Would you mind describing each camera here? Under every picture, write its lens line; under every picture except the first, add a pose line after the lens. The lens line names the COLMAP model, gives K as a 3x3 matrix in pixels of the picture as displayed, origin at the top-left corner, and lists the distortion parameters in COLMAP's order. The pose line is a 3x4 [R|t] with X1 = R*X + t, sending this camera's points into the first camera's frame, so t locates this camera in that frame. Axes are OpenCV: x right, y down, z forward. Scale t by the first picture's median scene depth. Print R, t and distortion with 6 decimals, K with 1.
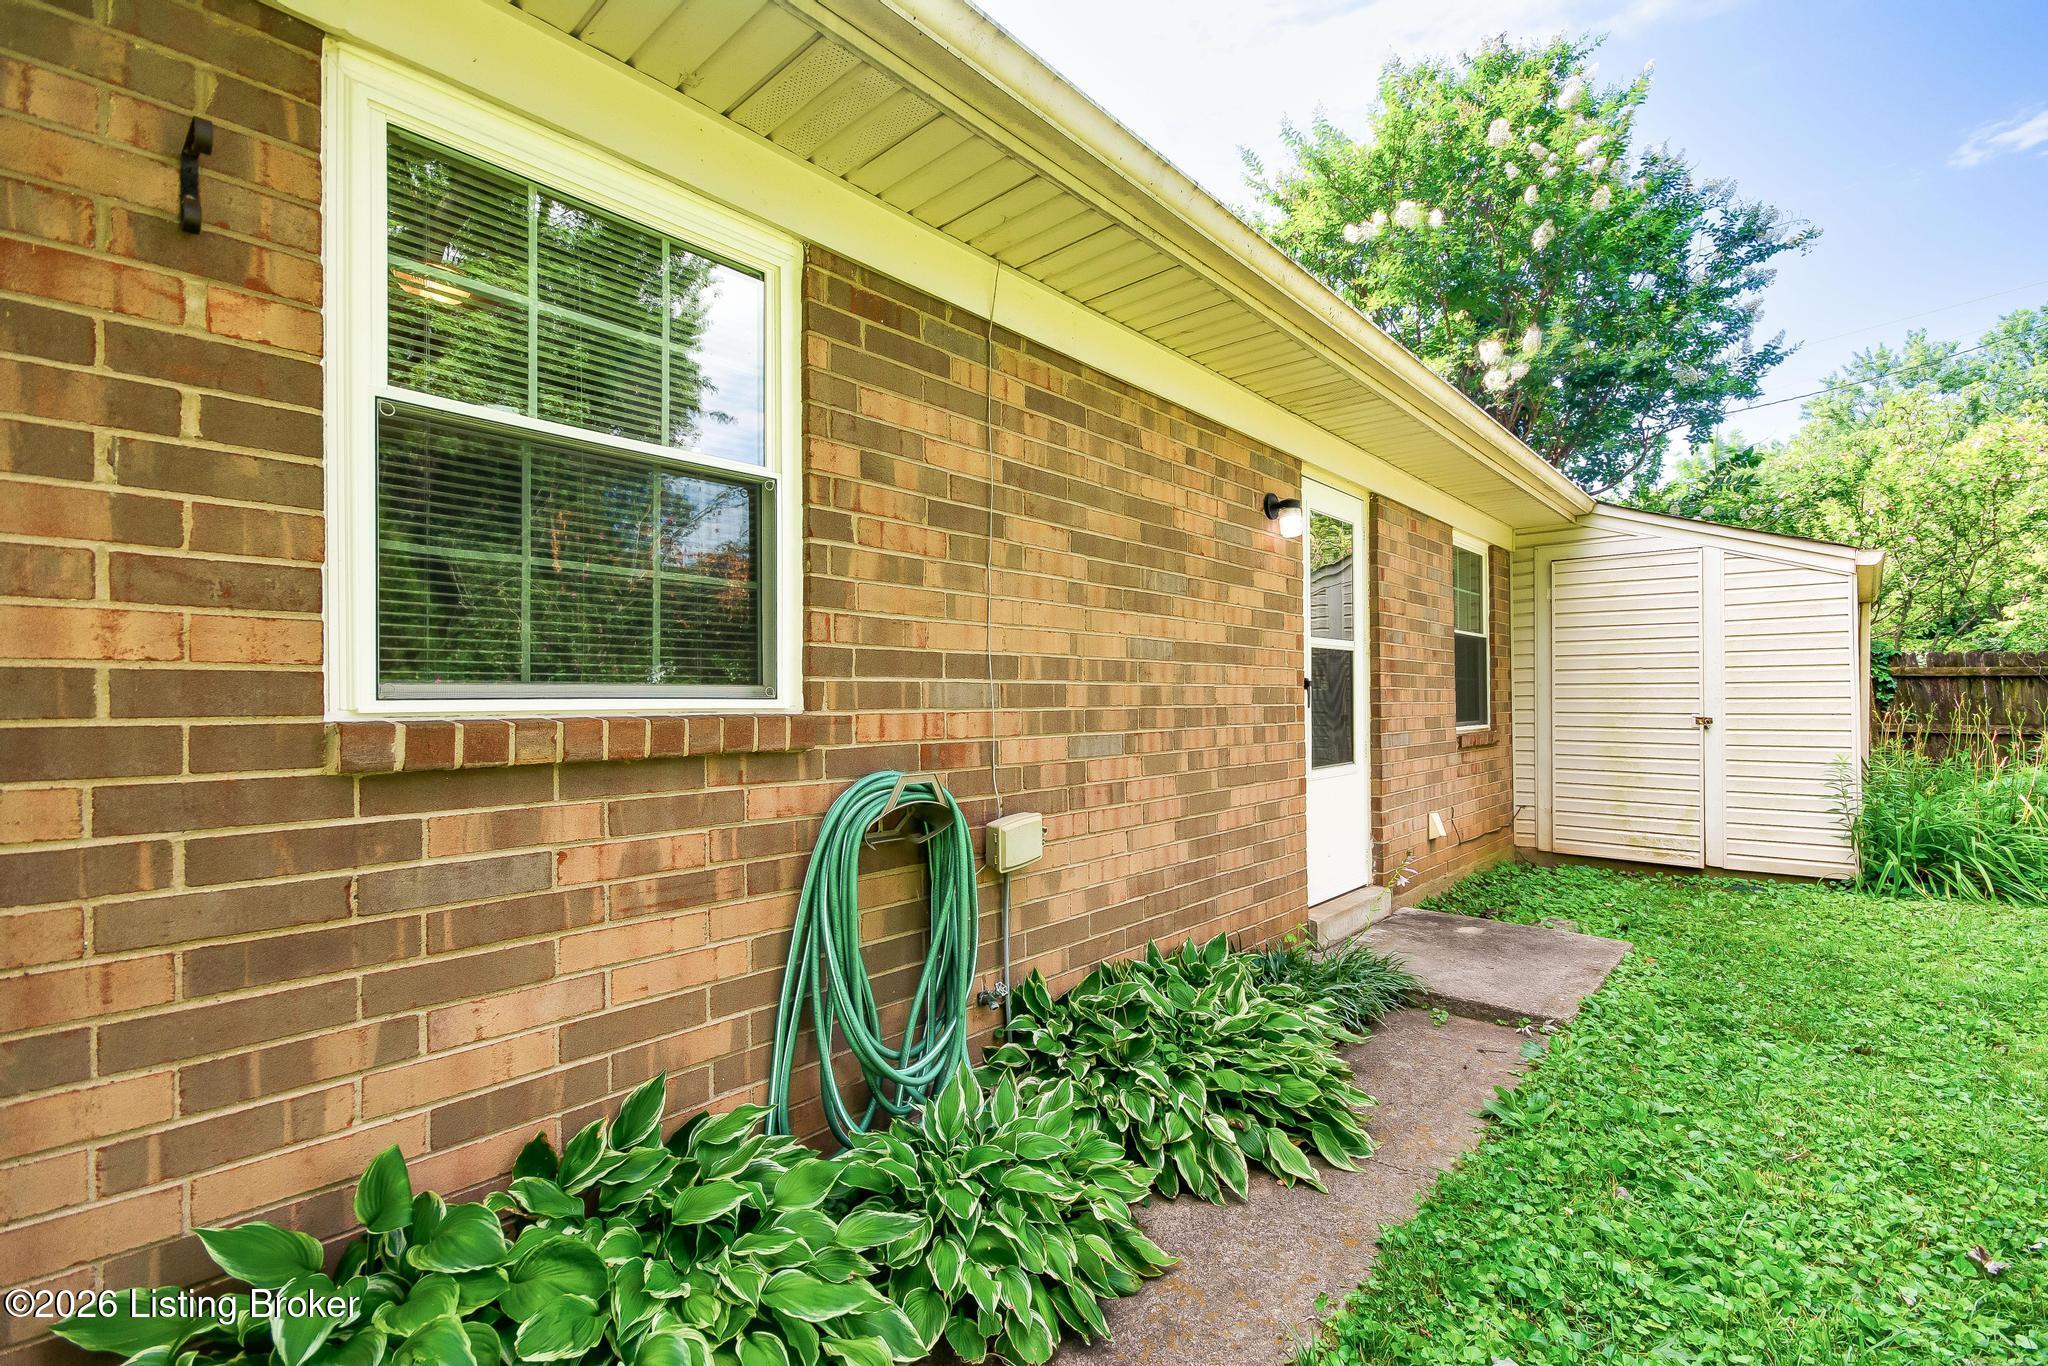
lens RADIAL K [[912.5, 0, 1036.9], [0, 912.5, 692.1], [0, 0, 1]] dist [0.004882, -0.003993]
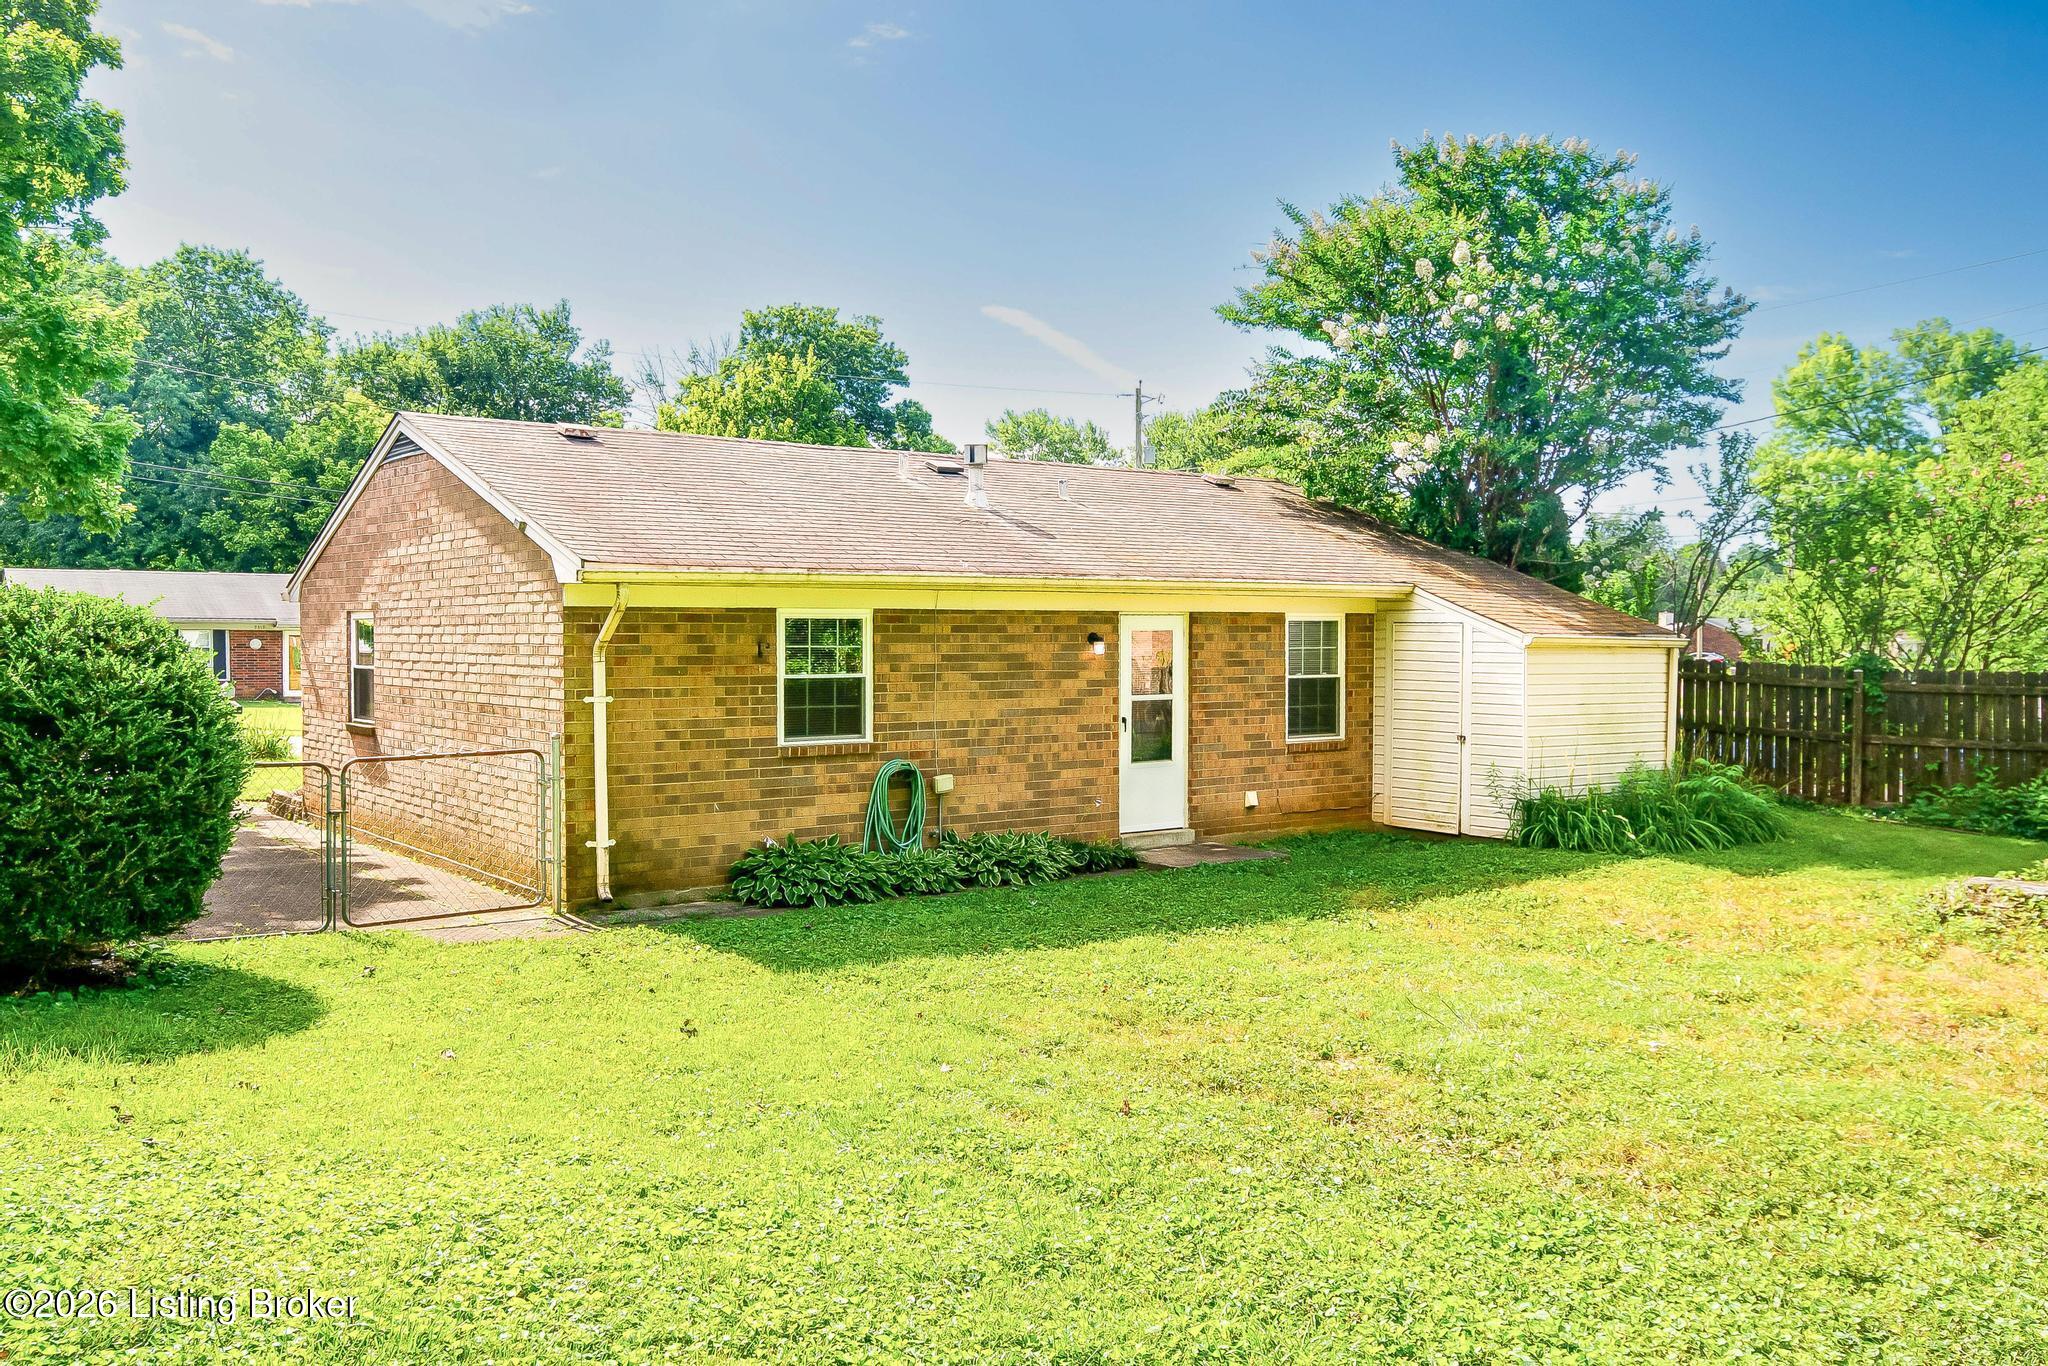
lens RADIAL K [[1599.6, 0, 1021.5], [0, 1599.6, 676.0], [0, 0, 1]] dist [-0.002870, 0.000718]
pose [[0.981297, 0.011781, -0.192141, 1.189893], [-0.005418, 0.999421, 0.033605, -0.354507], [0.192425, -0.031935, 0.980792, -3.944283]]
